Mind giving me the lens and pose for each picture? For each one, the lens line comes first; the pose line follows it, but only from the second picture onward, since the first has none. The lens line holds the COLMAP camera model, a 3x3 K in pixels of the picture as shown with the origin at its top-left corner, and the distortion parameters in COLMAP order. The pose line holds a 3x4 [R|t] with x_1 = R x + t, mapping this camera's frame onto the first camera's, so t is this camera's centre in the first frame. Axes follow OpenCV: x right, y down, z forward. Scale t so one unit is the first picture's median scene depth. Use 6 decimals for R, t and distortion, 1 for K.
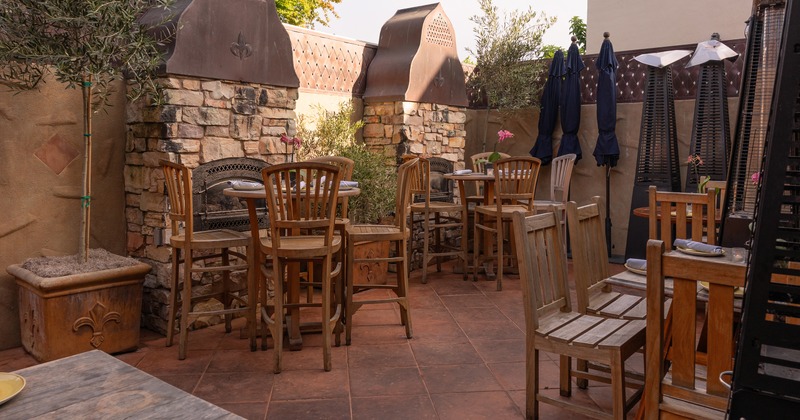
lens RADIAL K [[584.8, 0, 395.5], [0, 584.8, 207.9], [0, 0, 1]] dist [0.002192, 0.002328]
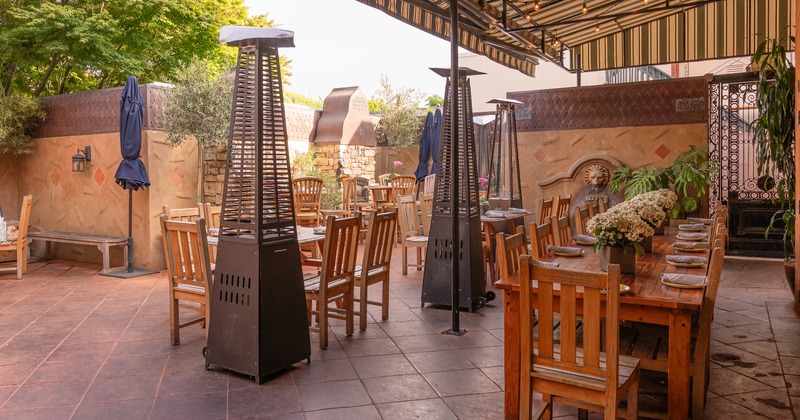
lens RADIAL K [[584.8, 0, 400.4], [0, 584.8, 212.8], [0, 0, 1]] dist [0.002192, 0.002328]
pose [[0.986167, -0.019469, 0.164608, -0.095071], [0.024009, 0.999383, -0.025632, 0.067234], [-0.164007, 0.029230, 0.986026, -0.716622]]
